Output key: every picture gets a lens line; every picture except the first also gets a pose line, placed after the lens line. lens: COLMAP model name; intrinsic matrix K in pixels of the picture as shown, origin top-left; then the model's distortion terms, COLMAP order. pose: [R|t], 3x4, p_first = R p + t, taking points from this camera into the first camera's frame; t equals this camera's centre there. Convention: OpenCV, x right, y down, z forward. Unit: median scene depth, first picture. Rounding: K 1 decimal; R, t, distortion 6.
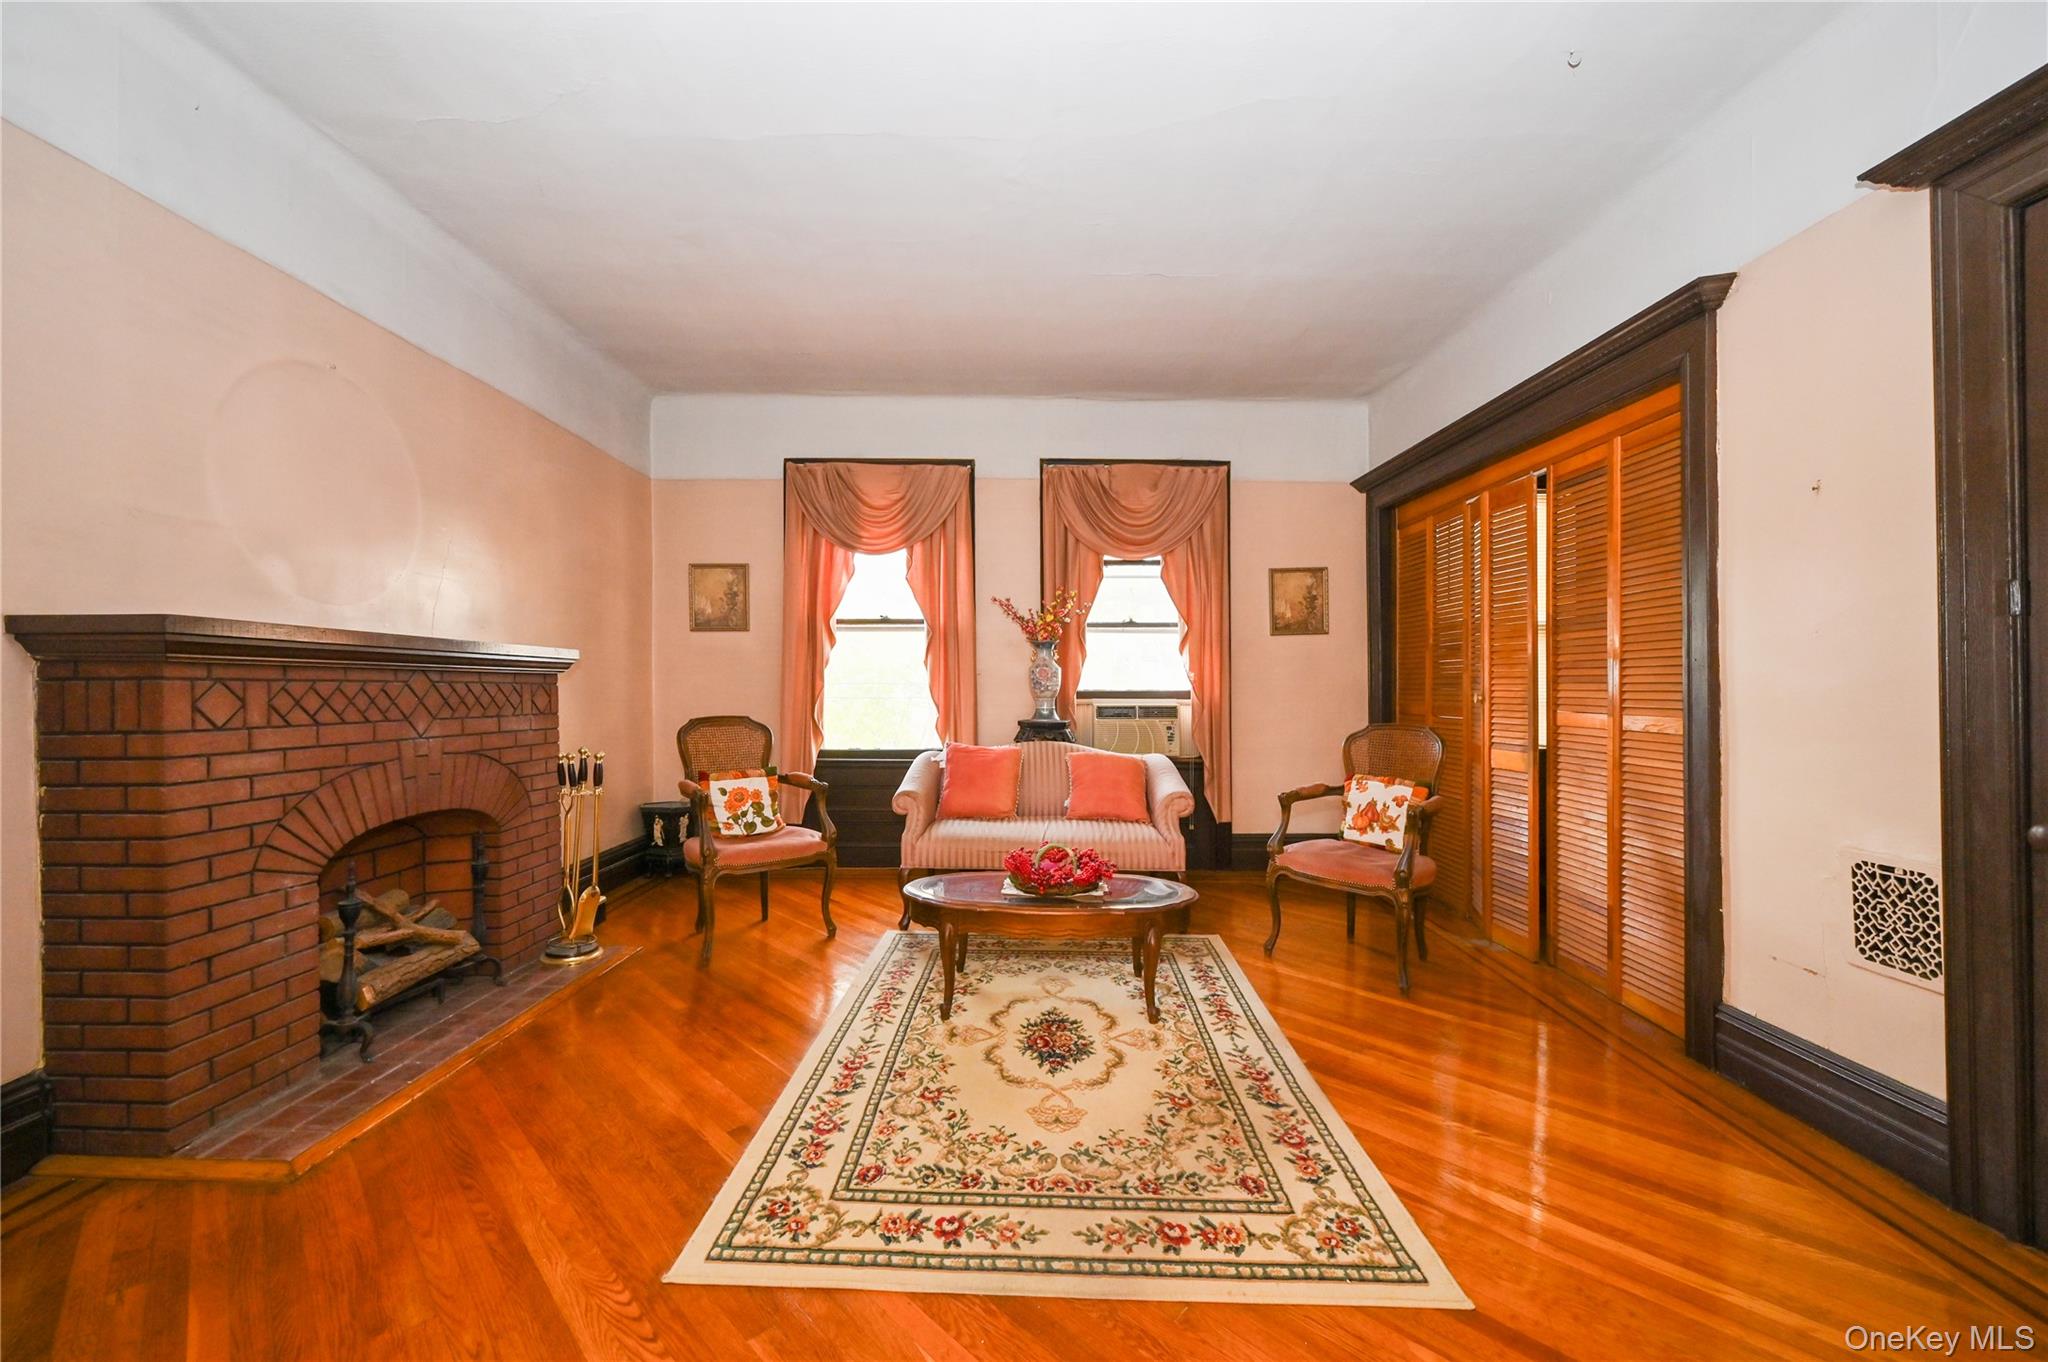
lens RADIAL K [[810.2, 0, 1024.0], [0, 810.2, 681.0], [0, 0, 1]] dist [0.000781, 0.000060]
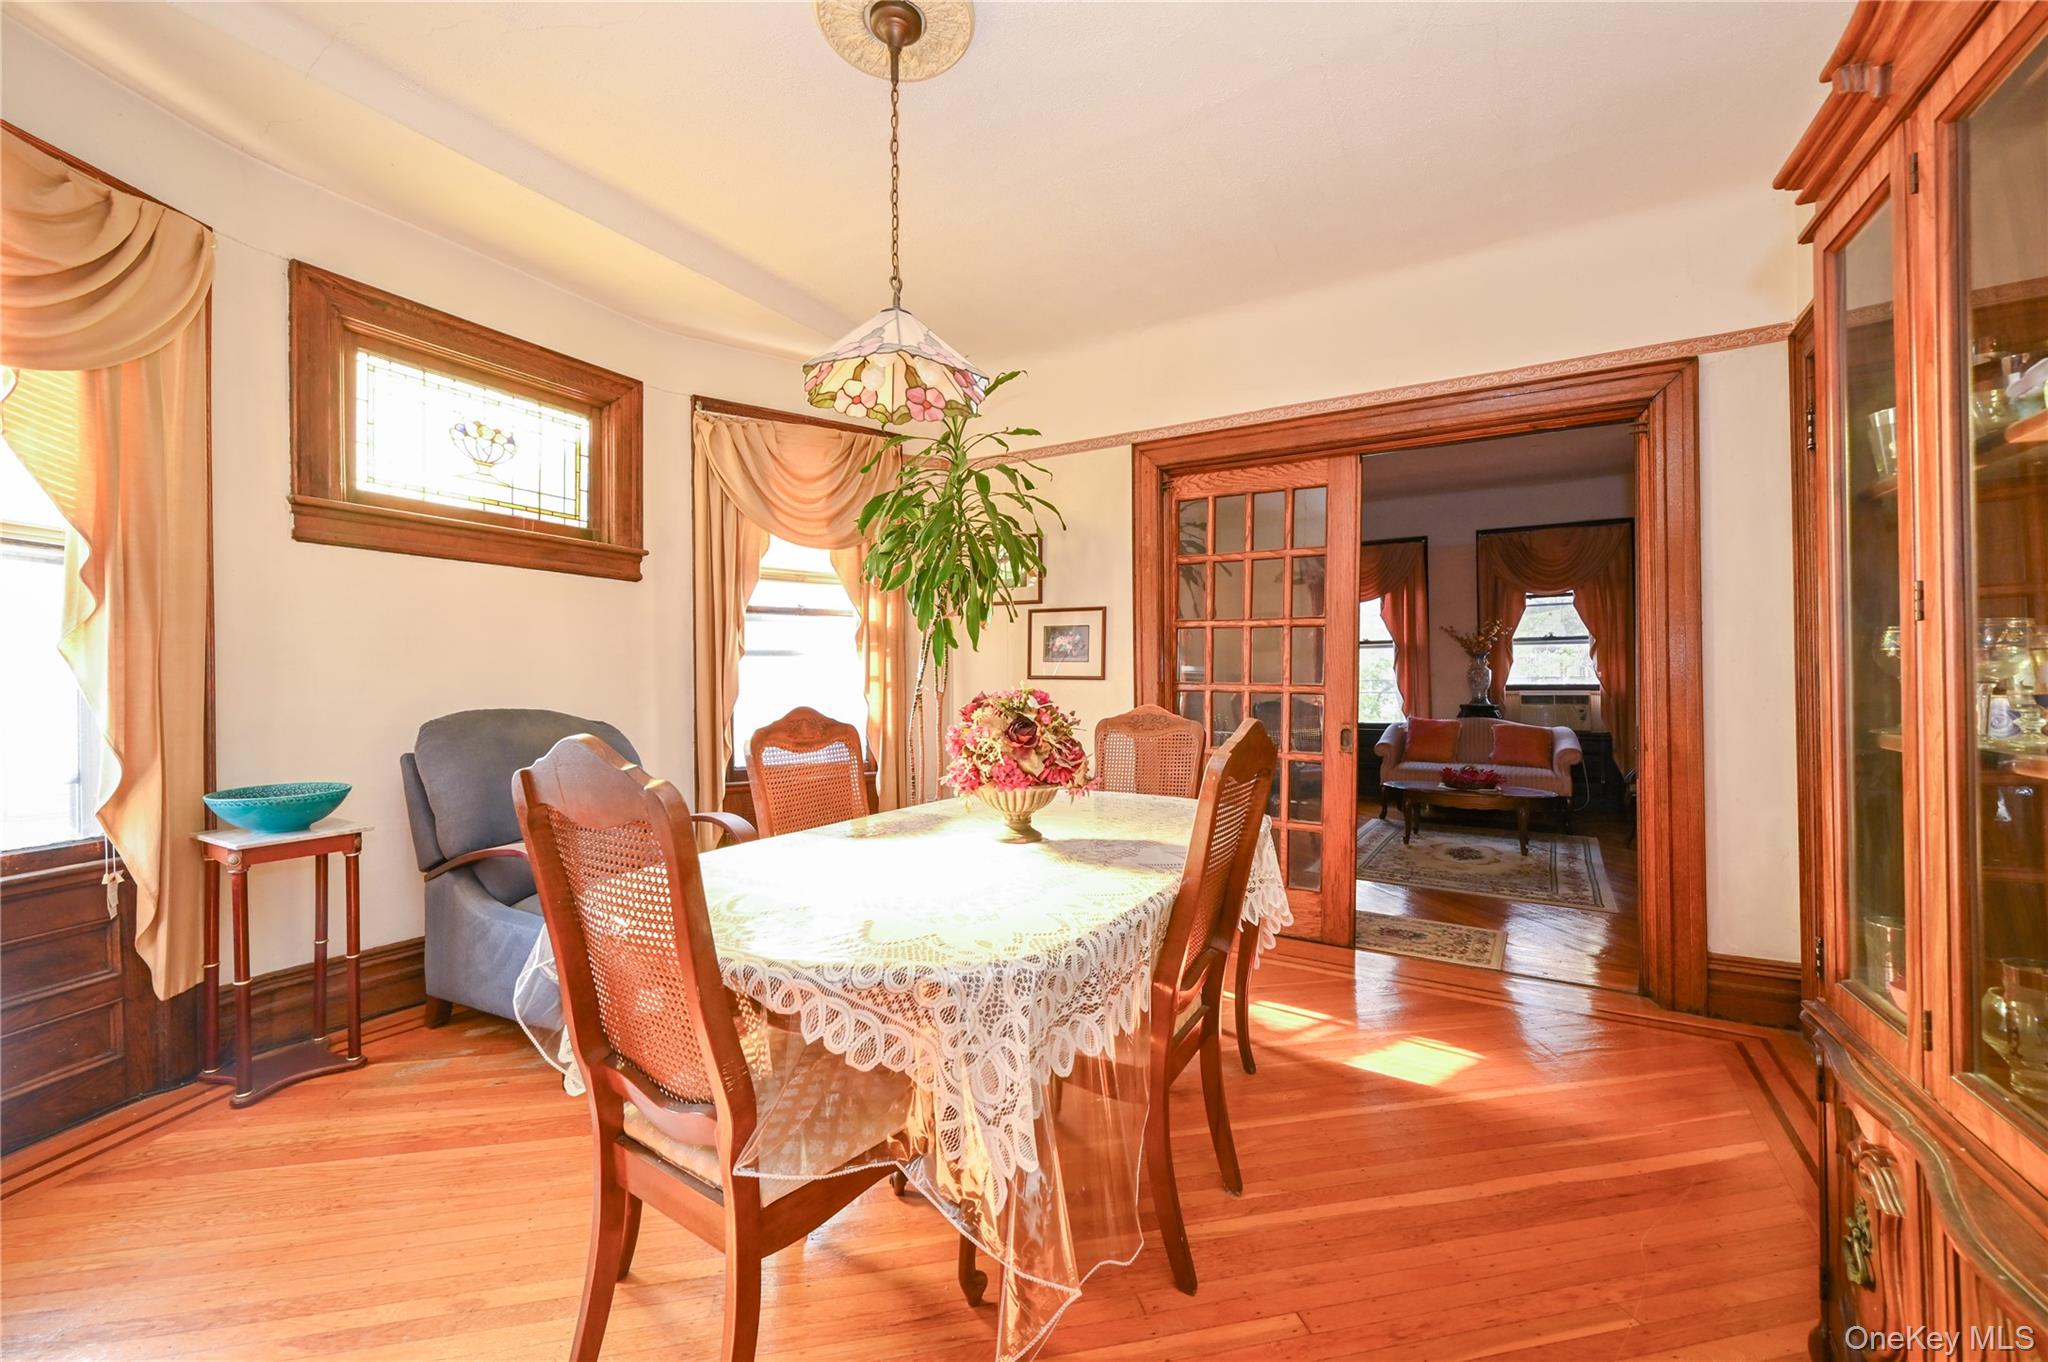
lens RADIAL K [[810.2, 0, 1024.0], [0, 810.2, 681.0], [0, 0, 1]] dist [0.000781, 0.000060]
pose [[0.852718, -0.008106, -0.522308, 0.089332], [0.010600, 0.999942, 0.001788, -0.007579], [0.522264, -0.007061, 0.852755, -0.735100]]
